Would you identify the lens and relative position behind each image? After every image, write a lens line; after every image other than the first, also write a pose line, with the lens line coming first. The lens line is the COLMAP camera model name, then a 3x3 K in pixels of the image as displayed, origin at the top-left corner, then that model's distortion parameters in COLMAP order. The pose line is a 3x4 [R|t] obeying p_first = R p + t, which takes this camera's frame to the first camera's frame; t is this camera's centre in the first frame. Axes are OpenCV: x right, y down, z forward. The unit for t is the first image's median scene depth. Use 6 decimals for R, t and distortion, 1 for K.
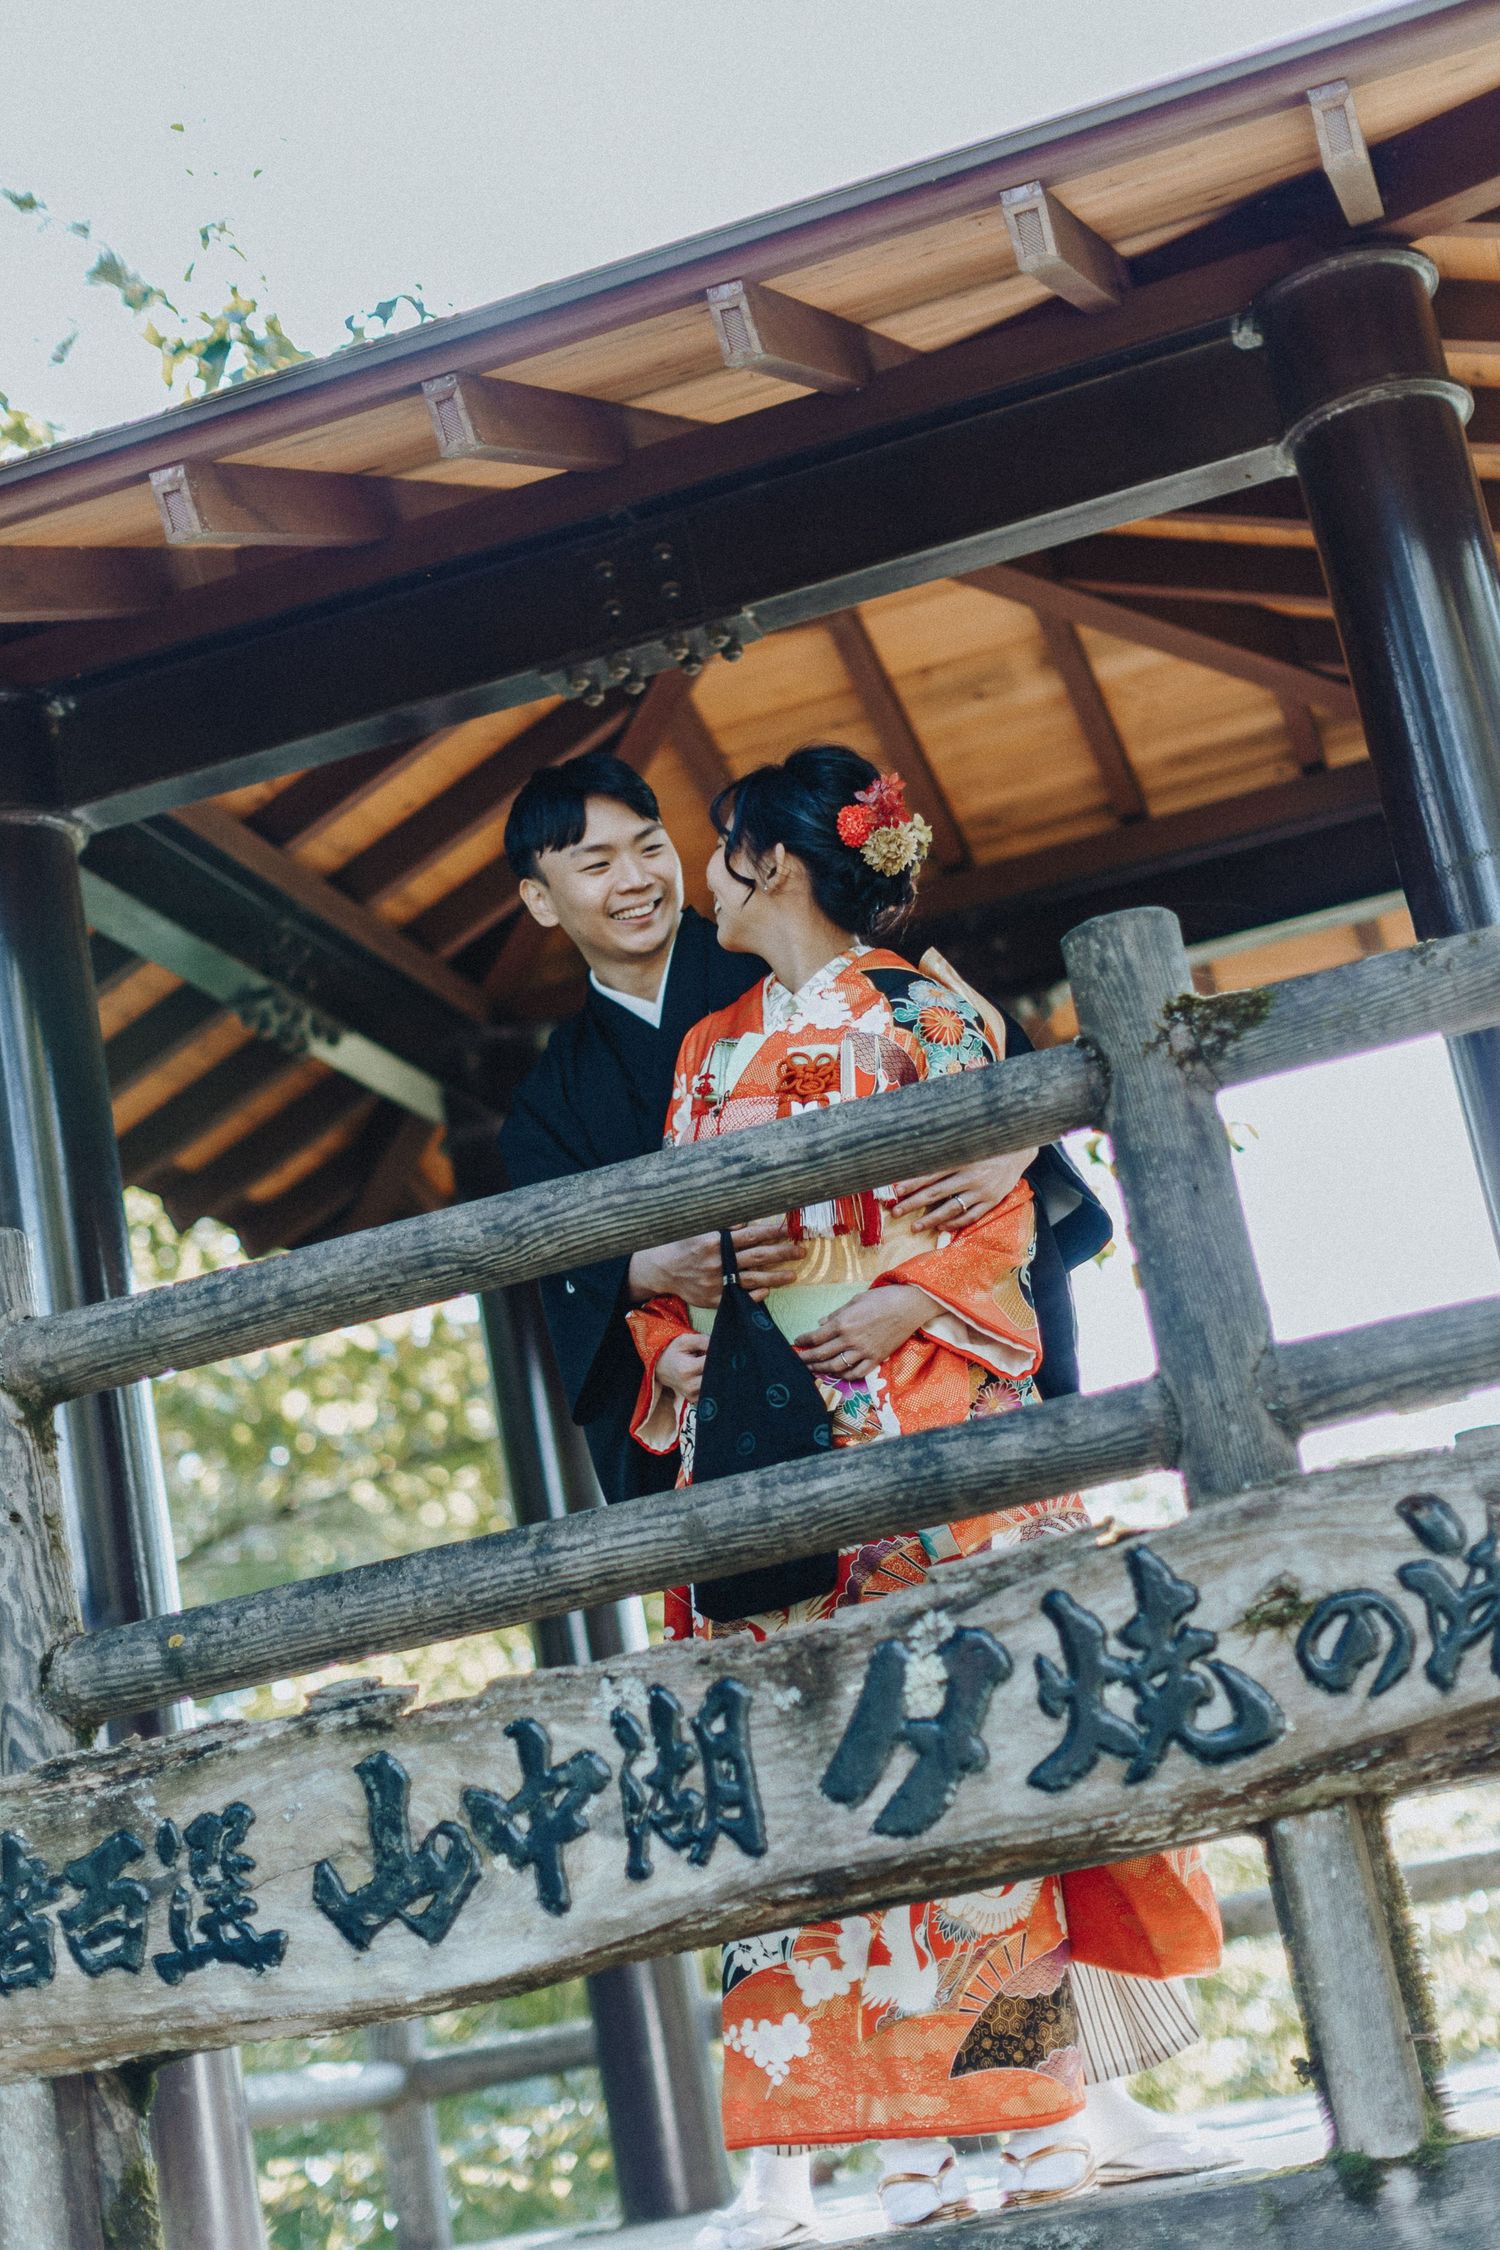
lens RADIAL K [[3289.1, 0, 755.1], [0, 3289.1, 1136.2], [0, 0, 1]] dist [0.022647, 0.000000]
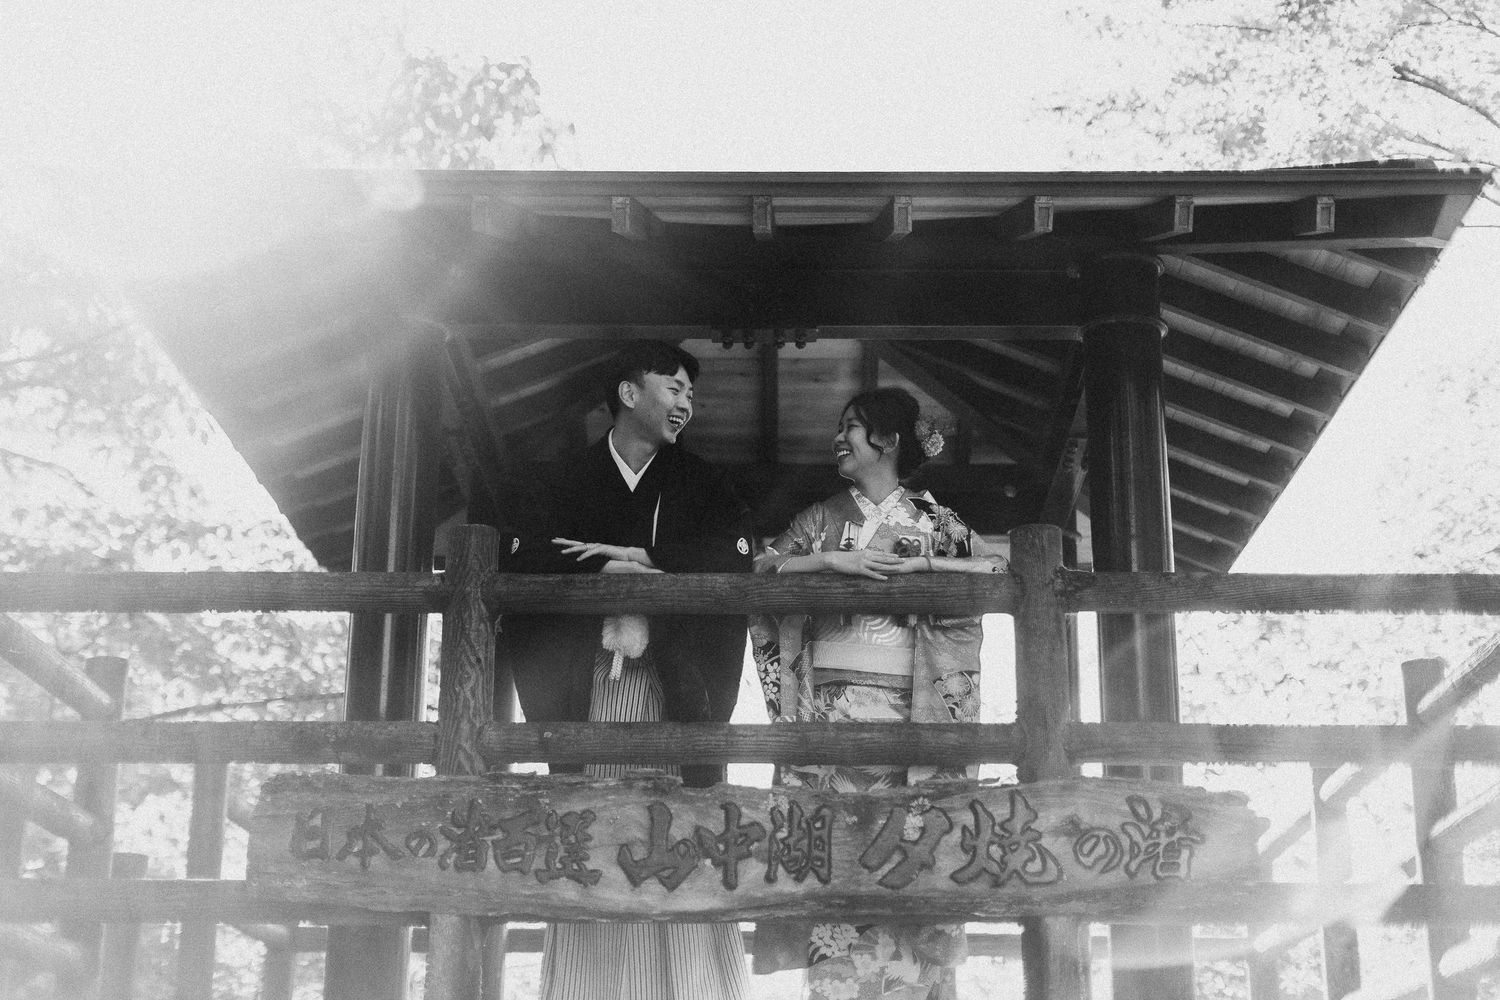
lens RADIAL K [[2192.7, 0, 752.5], [0, 2192.7, 493.4], [0, 0, 1]] dist [0.022647, 0.000000]
pose [[0.941922, 0.266081, 0.204899, -0.420654], [-0.253259, 0.963484, -0.086941, 0.100497], [-0.220550, 0.029999, 0.974914, -0.471040]]
